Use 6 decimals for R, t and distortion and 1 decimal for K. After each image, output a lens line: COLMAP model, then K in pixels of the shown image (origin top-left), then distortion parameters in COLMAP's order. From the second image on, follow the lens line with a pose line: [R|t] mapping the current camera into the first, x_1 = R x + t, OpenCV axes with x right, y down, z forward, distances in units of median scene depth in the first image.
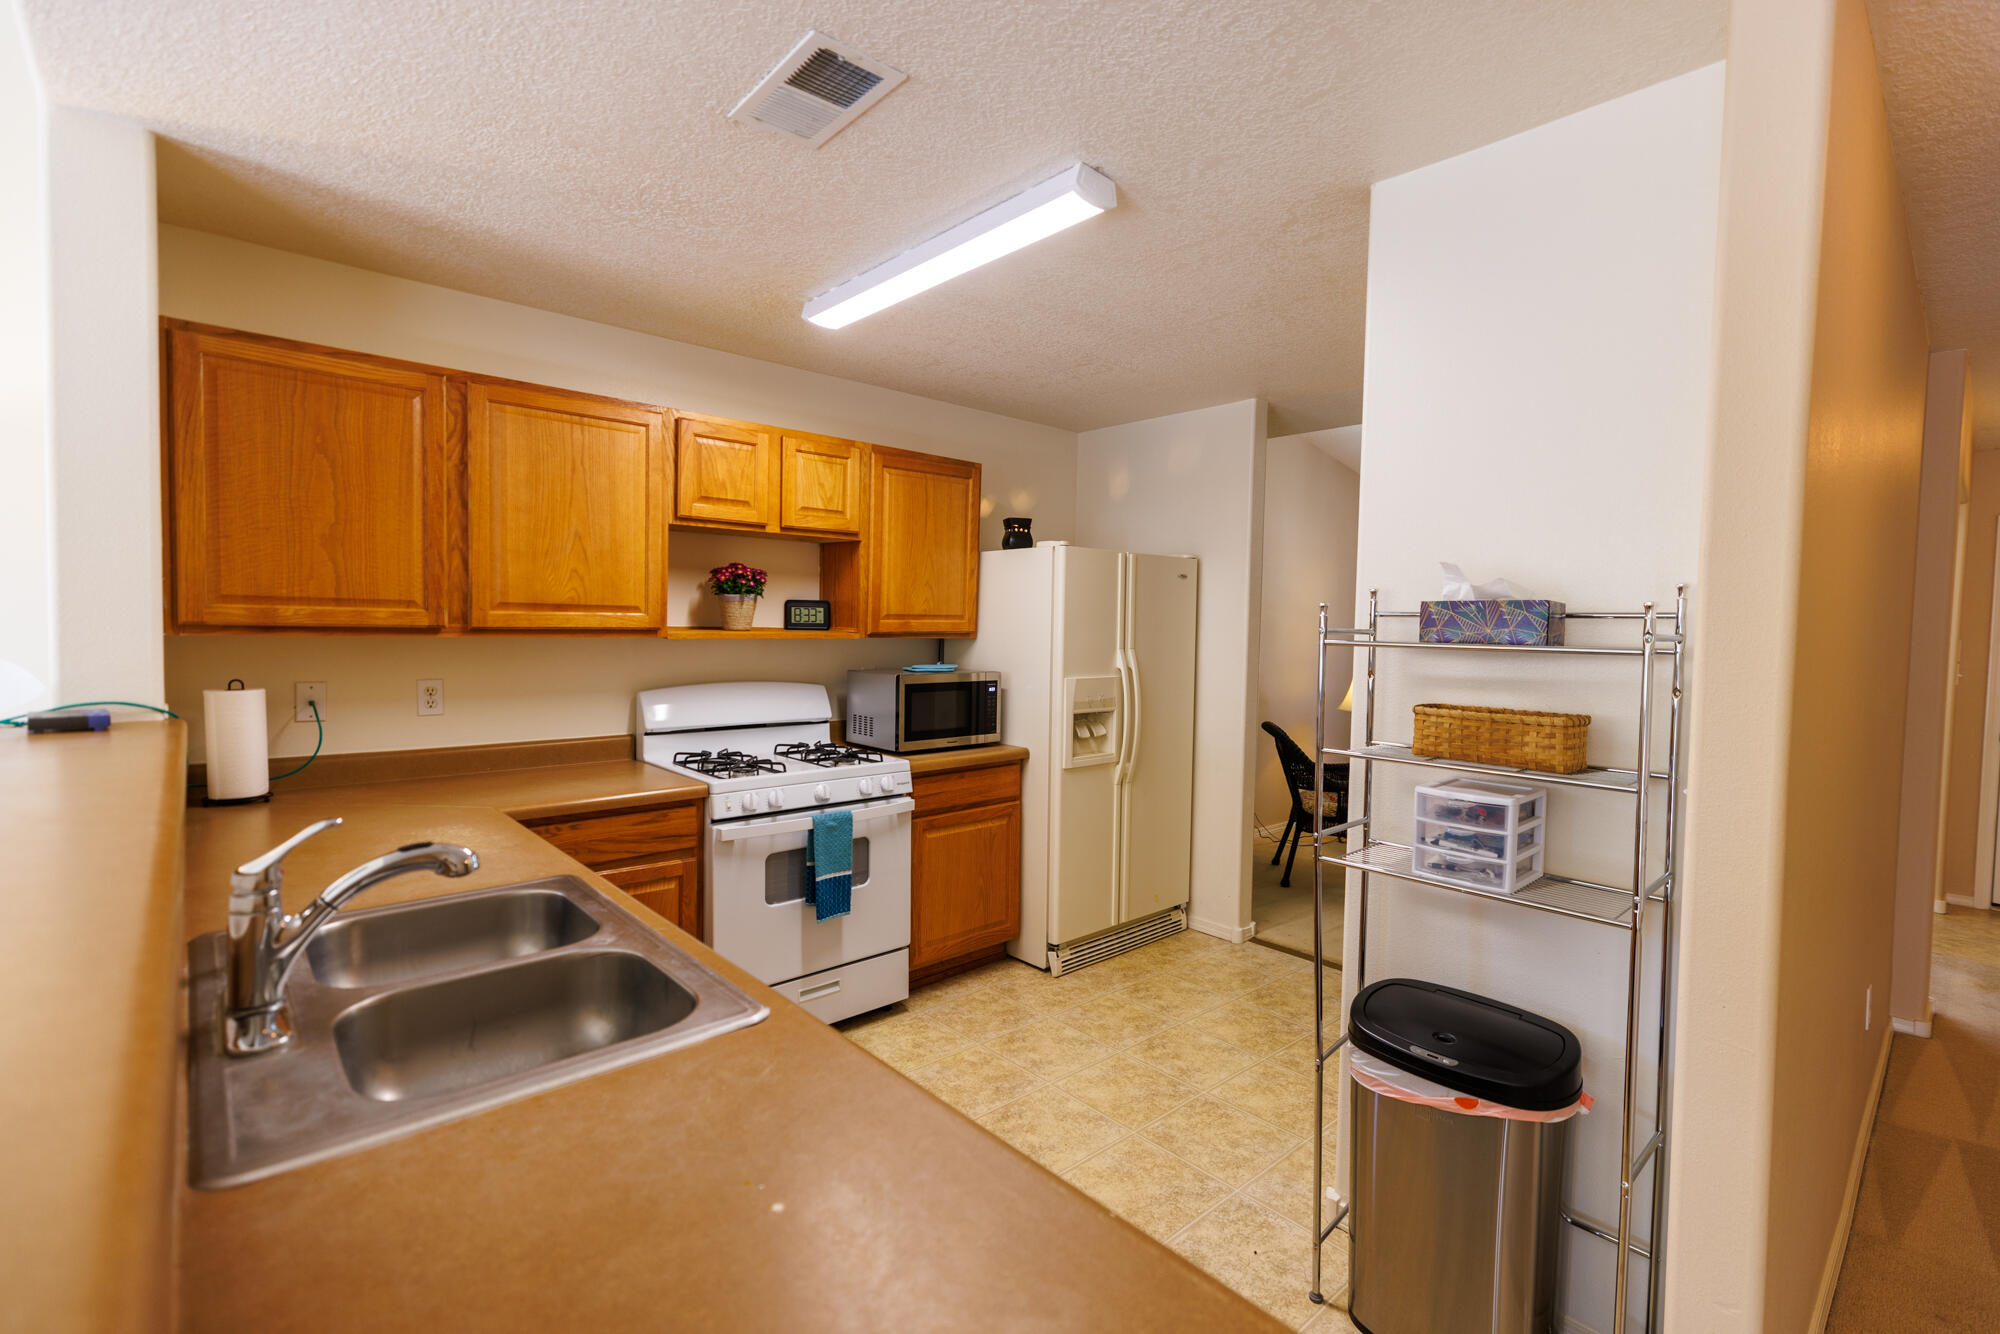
lens RADIAL K [[892.3, 0, 1008.7], [0, 892.3, 657.8], [0, 0, 1]] dist [0.005631, 0.000470]
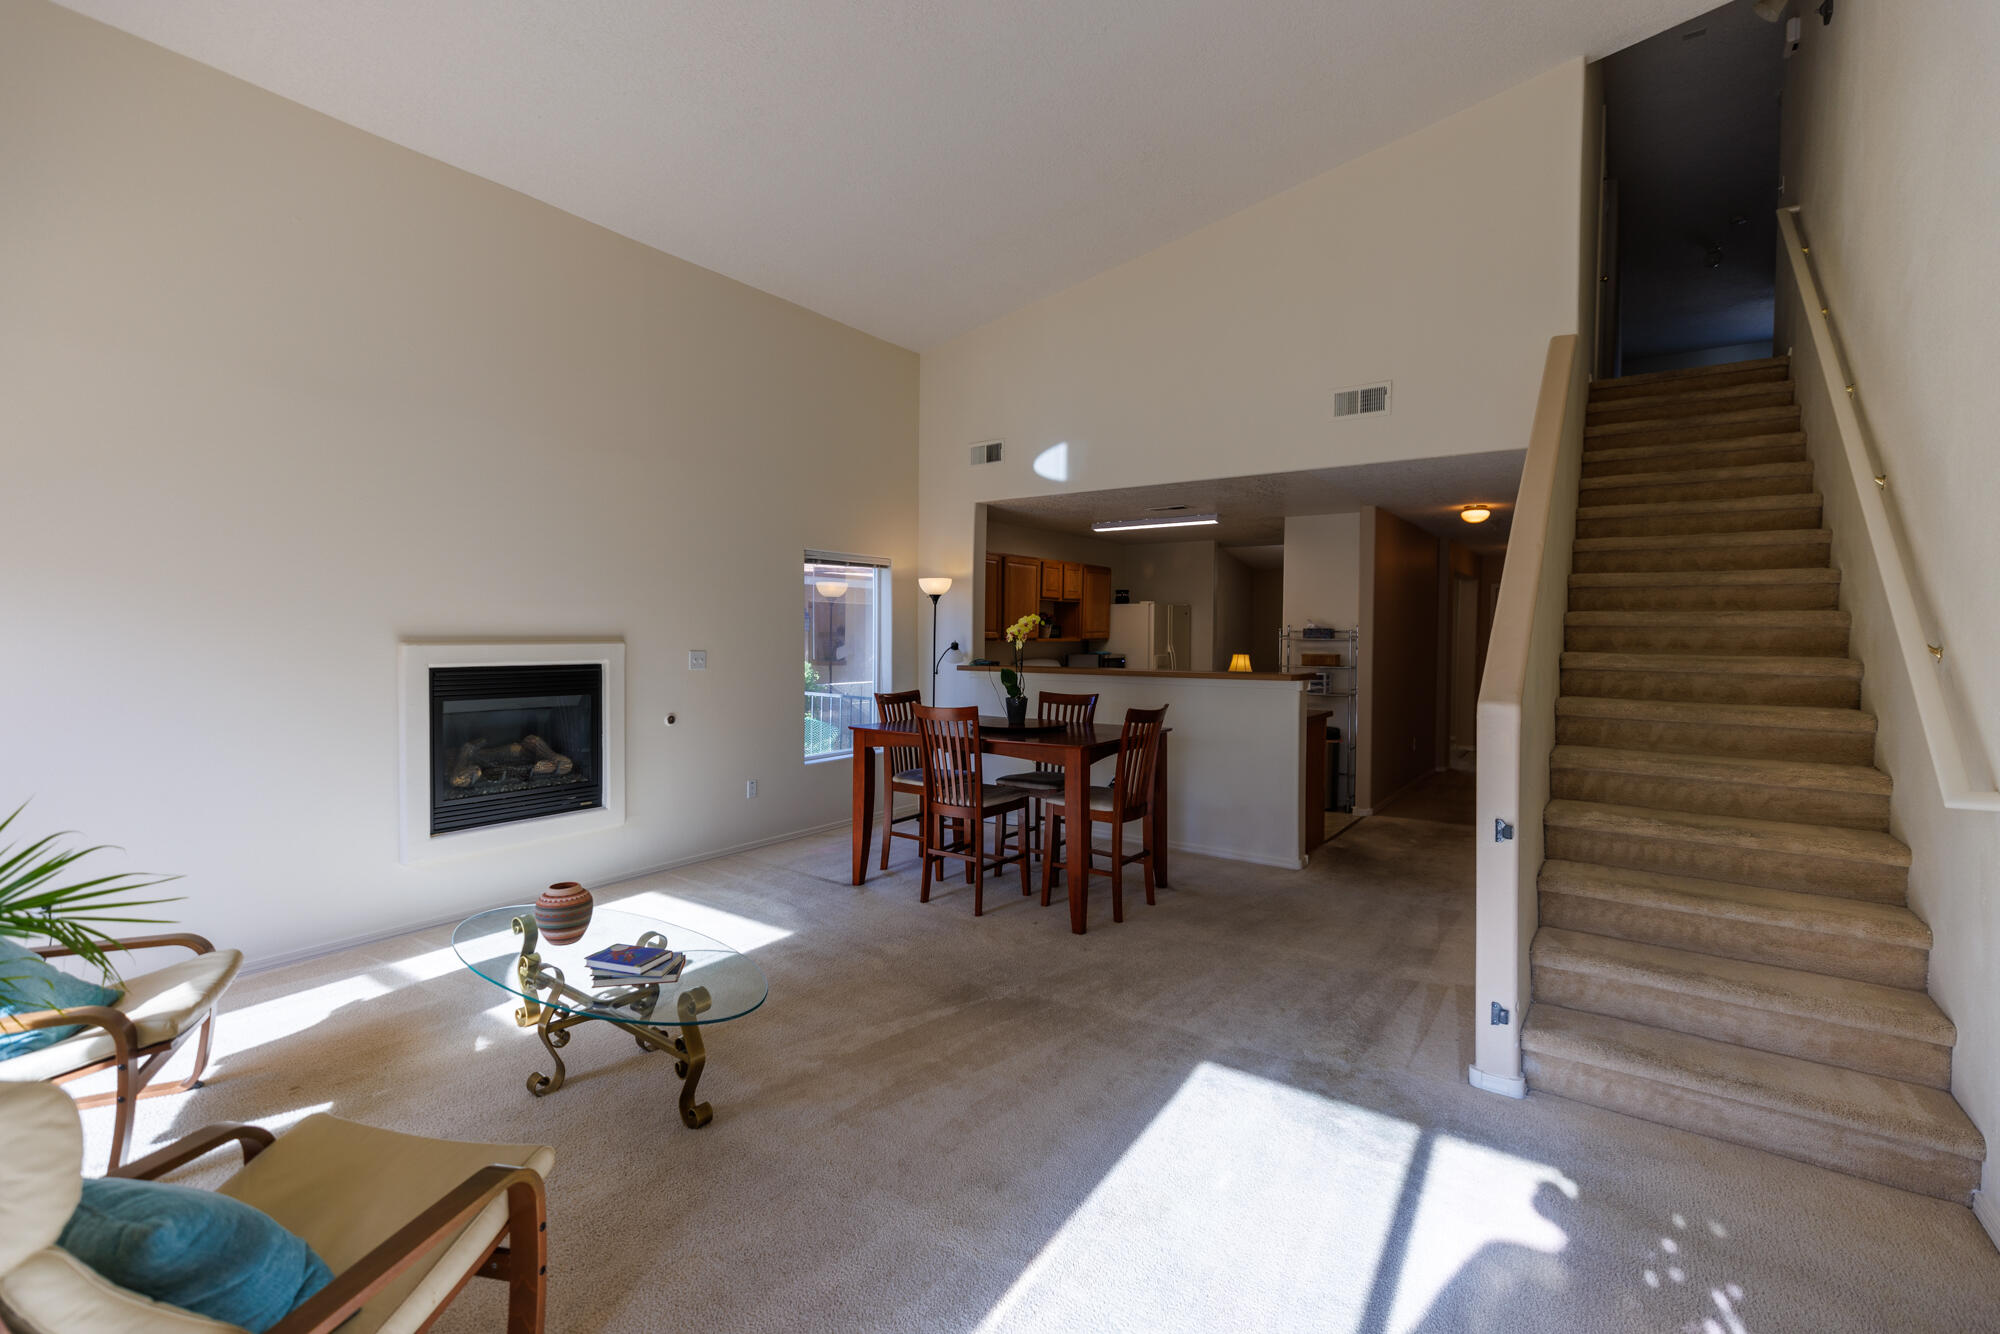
lens RADIAL K [[892.3, 0, 1003.2], [0, 892.3, 656.6], [0, 0, 1]] dist [0.005631, 0.000470]
pose [[0.977062, -0.017114, 0.212264, -0.986048], [0.019012, 0.999795, -0.006904, 0.038018], [-0.212103, 0.010781, 0.977188, -1.525676]]
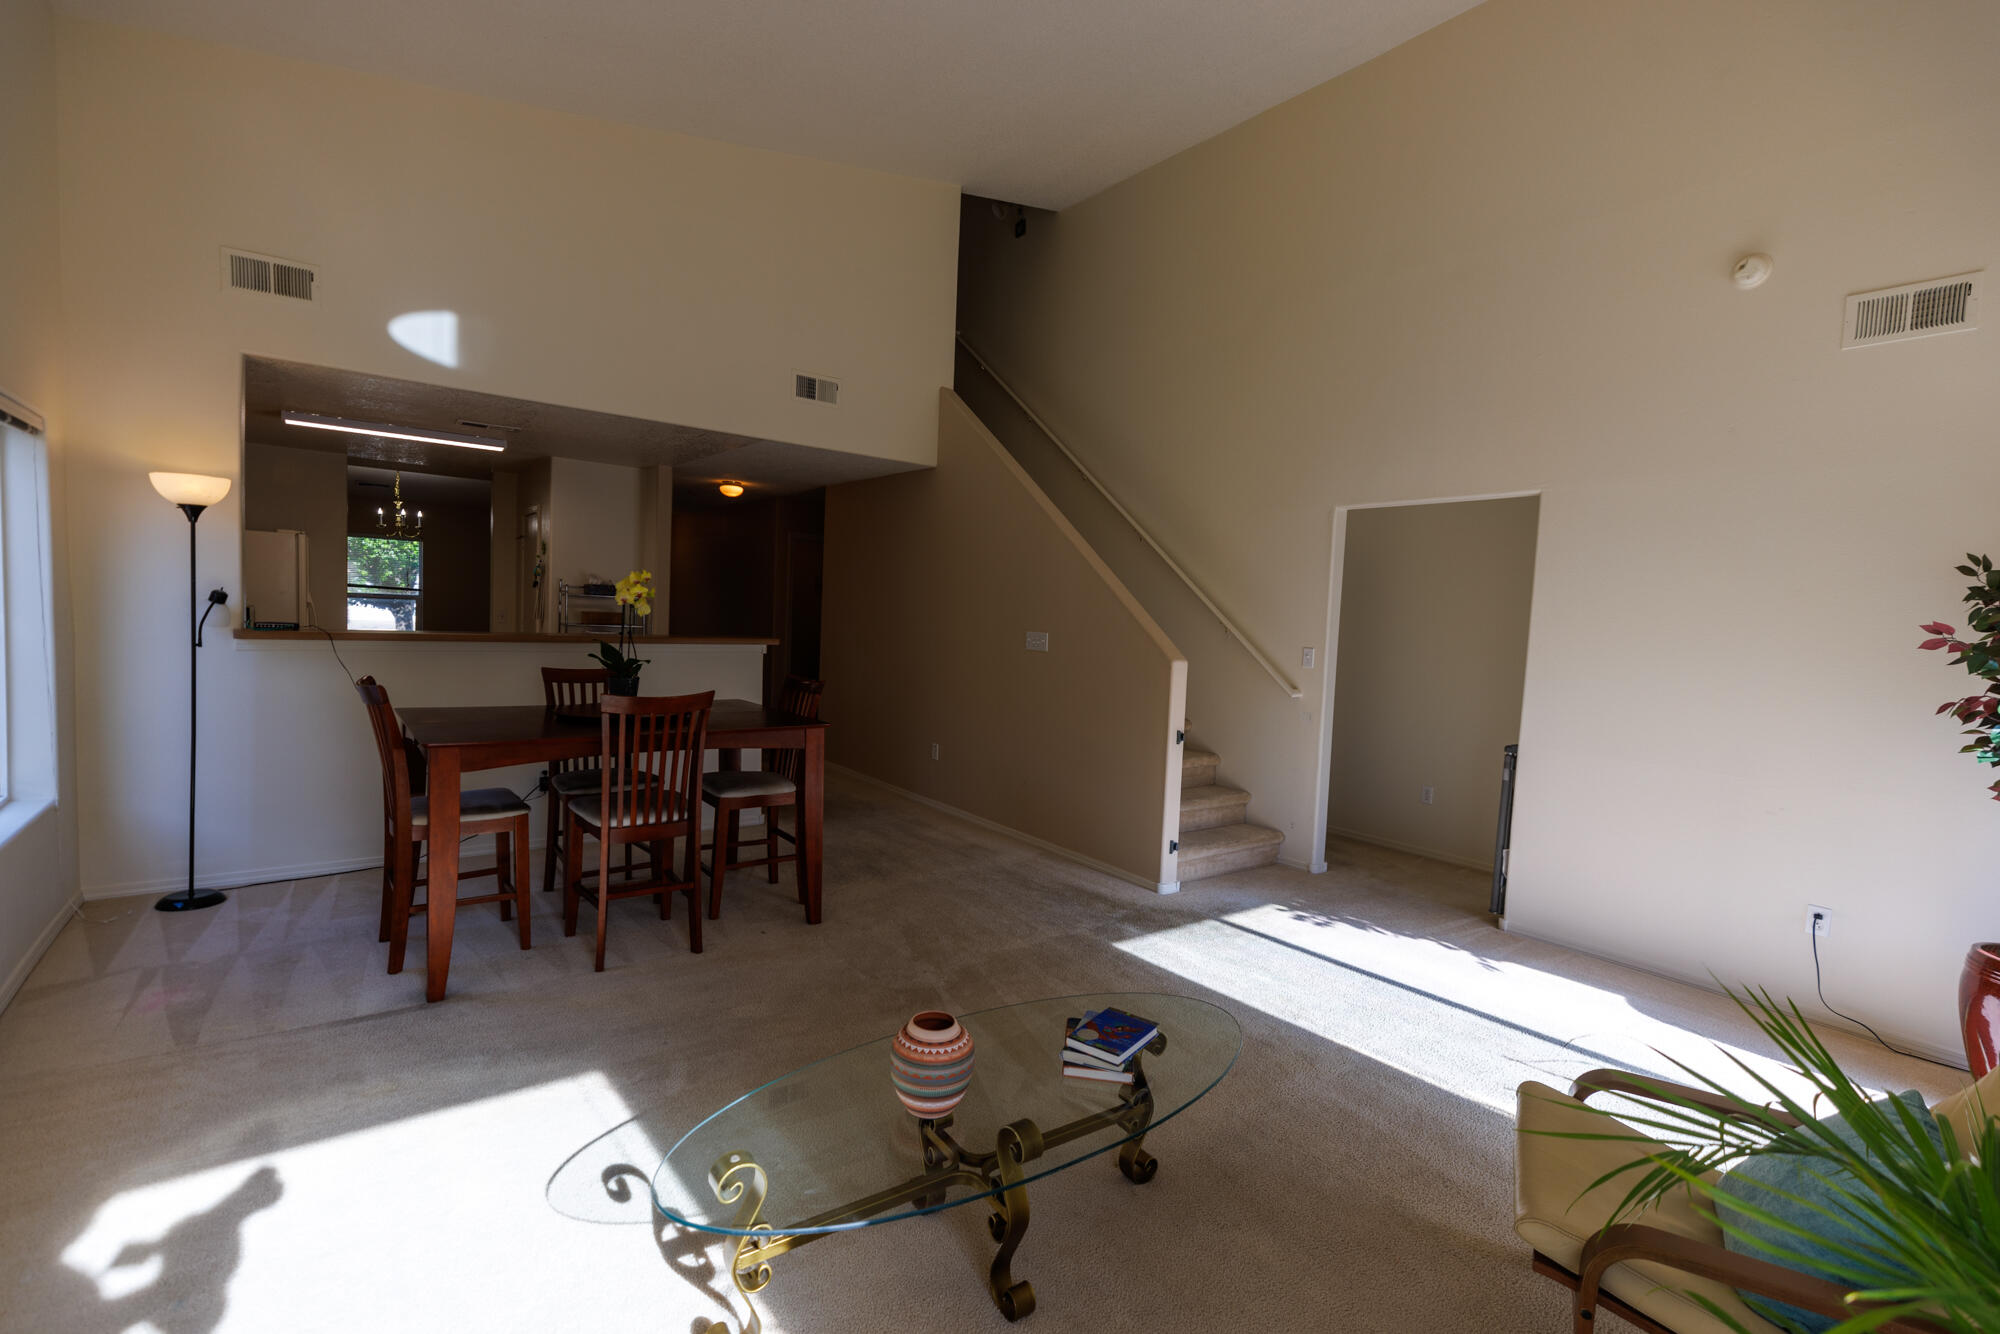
lens RADIAL K [[892.3, 0, 1000.6], [0, 892.3, 673.6], [0, 0, 1]] dist [0.005631, 0.000470]
pose [[0.090891, -0.084129, 0.992301, -1.780011], [-0.008223, 0.996328, 0.085224, -0.012584], [-0.995827, -0.015905, 0.089865, -0.616359]]
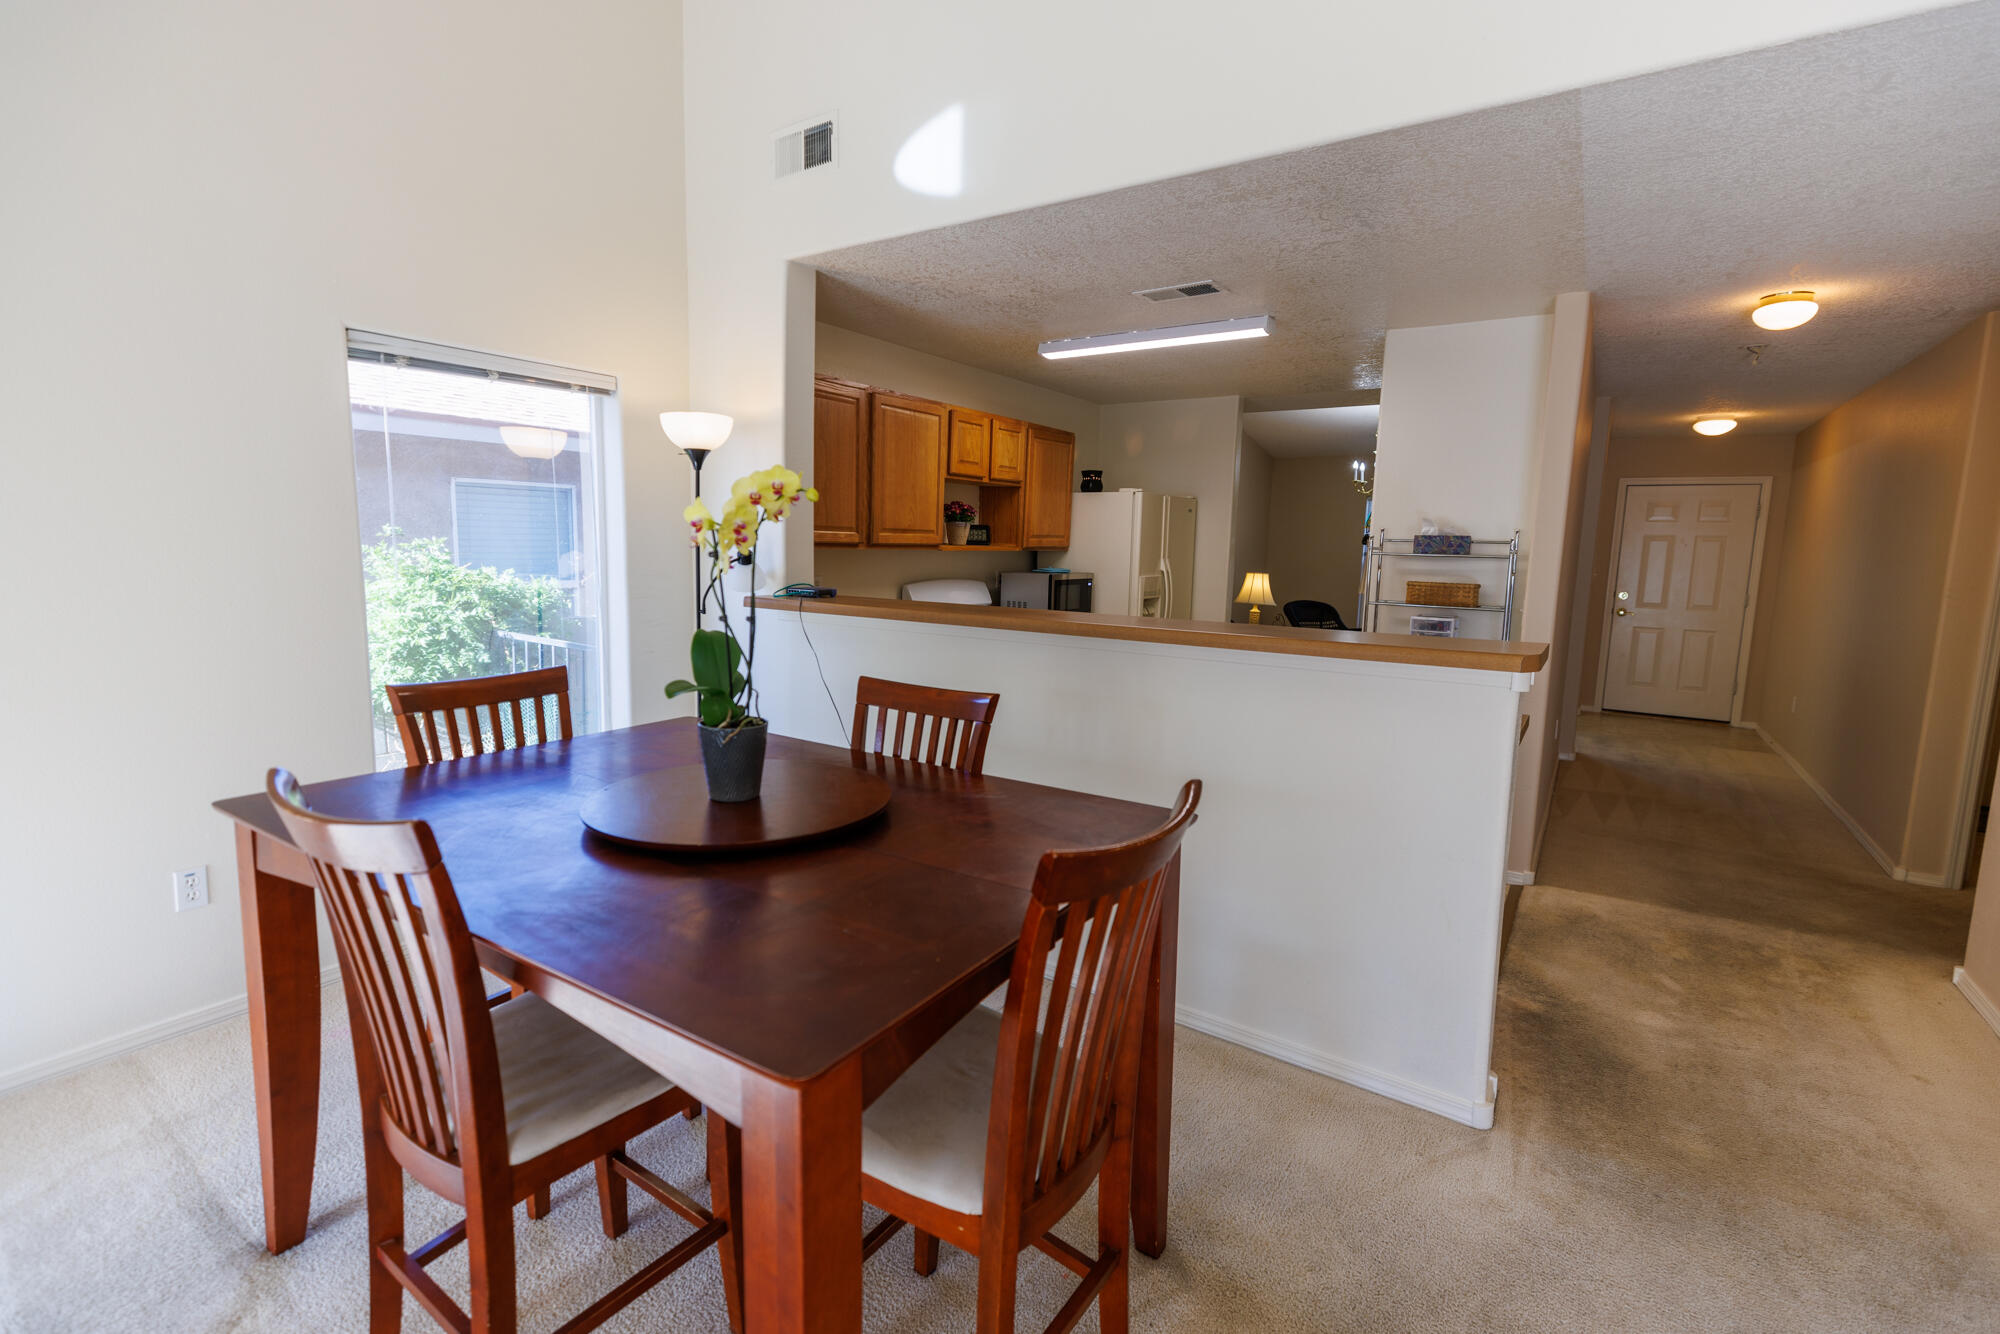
lens RADIAL K [[892.3, 0, 1005.5], [0, 892.3, 660.4], [0, 0, 1]] dist [0.005631, 0.000470]
pose [[0.971567, -0.026175, 0.235312, -0.601694], [0.002591, 0.994986, 0.099981, 0.013408], [-0.236749, -0.096529, 0.966764, -0.541153]]
